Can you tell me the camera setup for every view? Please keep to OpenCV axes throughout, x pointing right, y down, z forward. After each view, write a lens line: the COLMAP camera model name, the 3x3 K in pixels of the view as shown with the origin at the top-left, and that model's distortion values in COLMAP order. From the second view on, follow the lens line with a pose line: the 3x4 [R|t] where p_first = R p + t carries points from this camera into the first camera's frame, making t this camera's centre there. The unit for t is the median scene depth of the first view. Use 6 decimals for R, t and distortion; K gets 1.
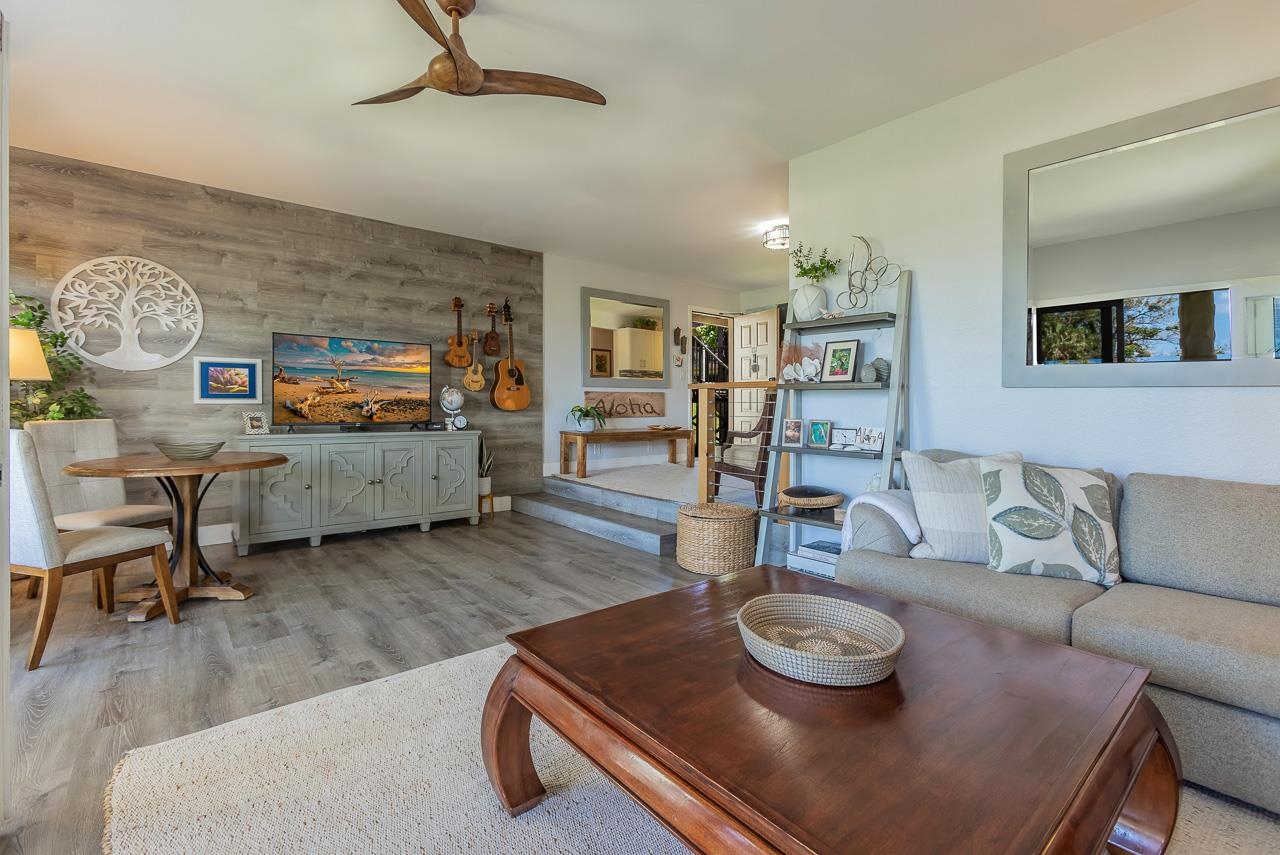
lens RADIAL K [[582.5, 0, 651.2], [0, 582.5, 413.3], [0, 0, 1]] dist [-0.007962, 0.007297]
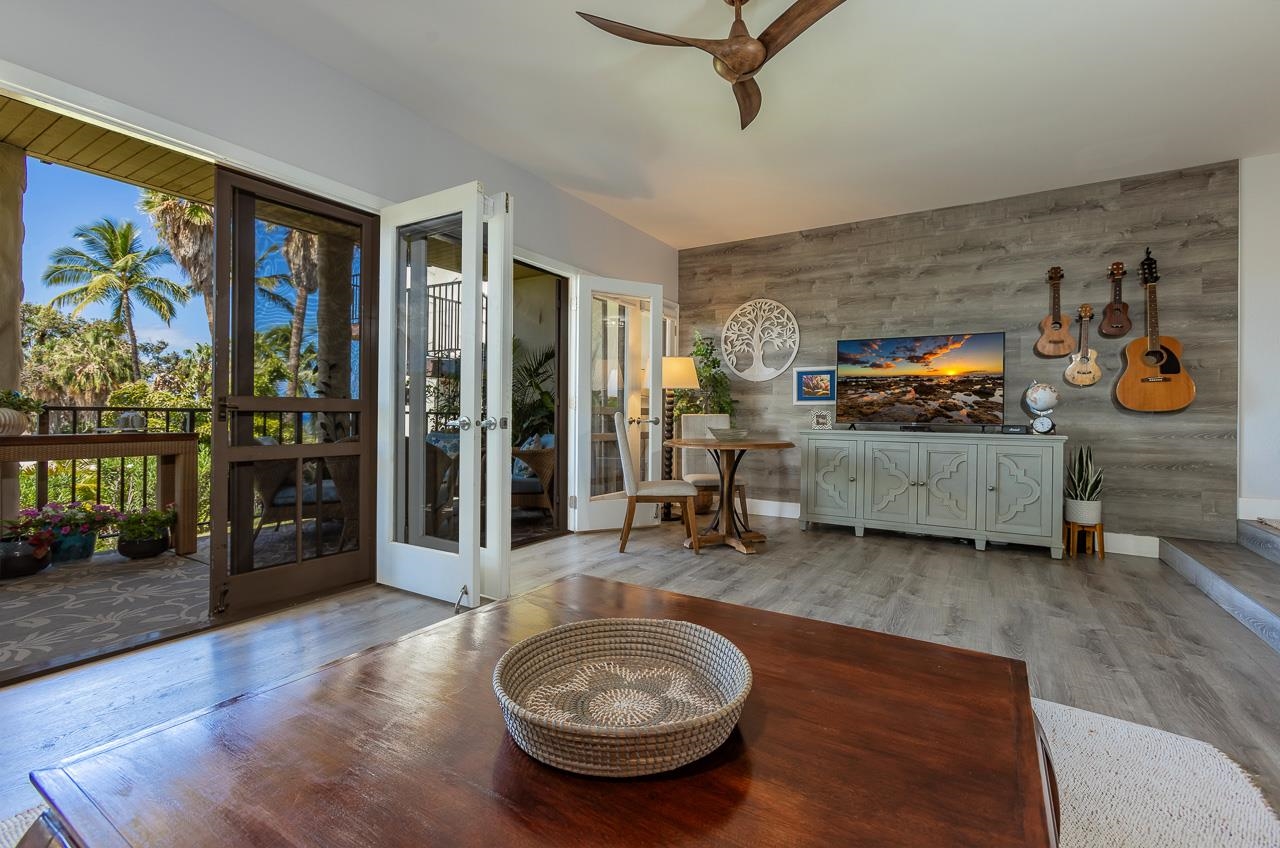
lens RADIAL K [[582.5, 0, 630.4], [0, 582.5, 423.5], [0, 0, 1]] dist [-0.007962, 0.007297]
pose [[0.285241, 0.004428, -0.958446, 0.317310], [-0.025002, 0.999683, -0.002822, 0.034960], [0.958130, 0.024768, 0.285262, 0.285488]]
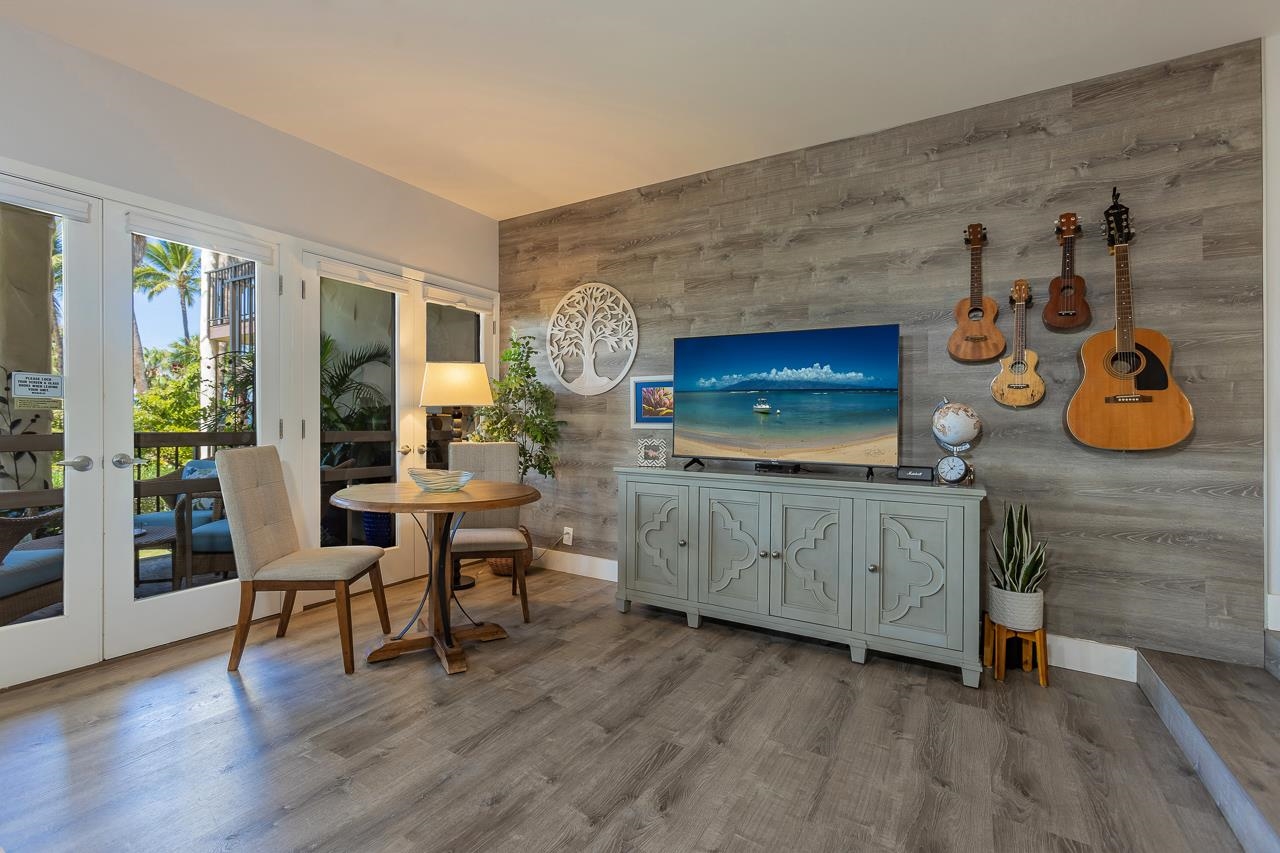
lens RADIAL K [[582.5, 0, 616.7], [0, 582.5, 424.0], [0, 0, 1]] dist [-0.007962, 0.007297]
pose [[0.280985, -0.006601, -0.959690, 0.083930], [-0.028032, 0.999493, -0.015082, -0.009037], [0.959303, 0.031140, 0.280657, 0.691668]]
